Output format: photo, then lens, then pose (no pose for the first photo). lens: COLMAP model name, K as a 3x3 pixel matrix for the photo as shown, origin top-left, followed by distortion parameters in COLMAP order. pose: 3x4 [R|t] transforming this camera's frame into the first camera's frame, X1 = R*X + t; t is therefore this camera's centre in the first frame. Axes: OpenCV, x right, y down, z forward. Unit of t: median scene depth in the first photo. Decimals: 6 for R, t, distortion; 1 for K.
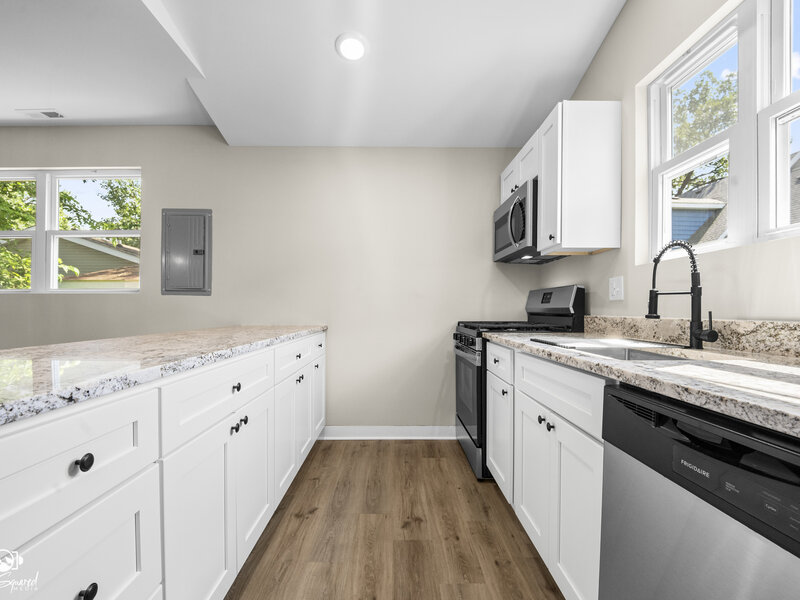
lens RADIAL K [[380.4, 0, 403.1], [0, 380.4, 306.7], [0, 0, 1]] dist [-0.010037, -0.002893]
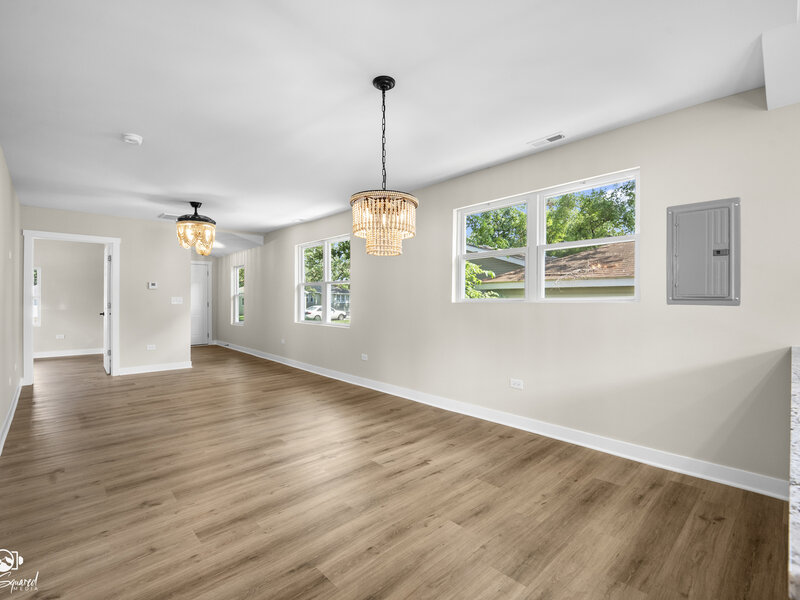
lens RADIAL K [[380.4, 0, 394.4], [0, 380.4, 299.6], [0, 0, 1]] dist [-0.010037, -0.002893]
pose [[0.657297, -0.004220, -0.753620, -0.391204], [0.009650, 0.999949, 0.002818, -0.051253], [0.753570, -0.009125, 0.657305, -0.065058]]
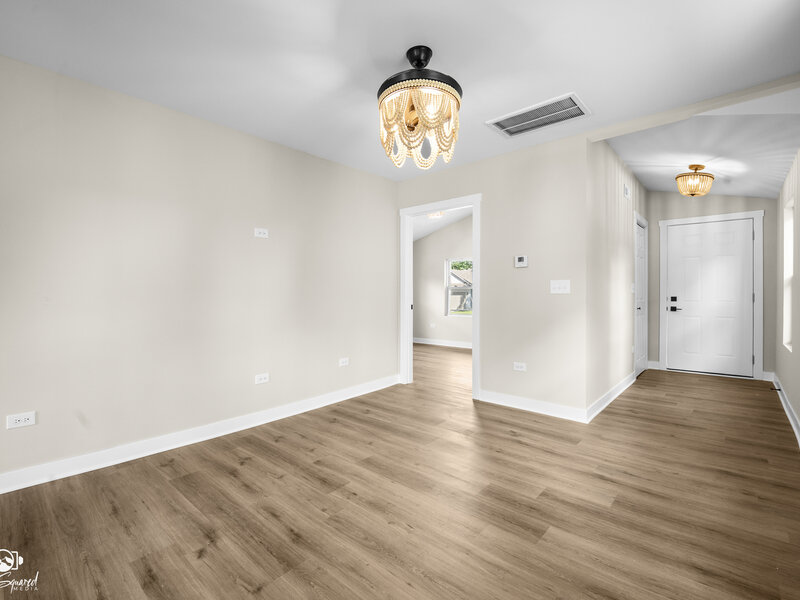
lens RADIAL K [[380.4, 0, 385.6], [0, 380.4, 298.9], [0, 0, 1]] dist [-0.010037, -0.002893]
pose [[-0.681127, 0.005863, -0.732142, -1.656913], [0.006502, 0.999977, 0.001959, -0.022163], [0.732136, -0.003426, -0.681150, 0.818951]]
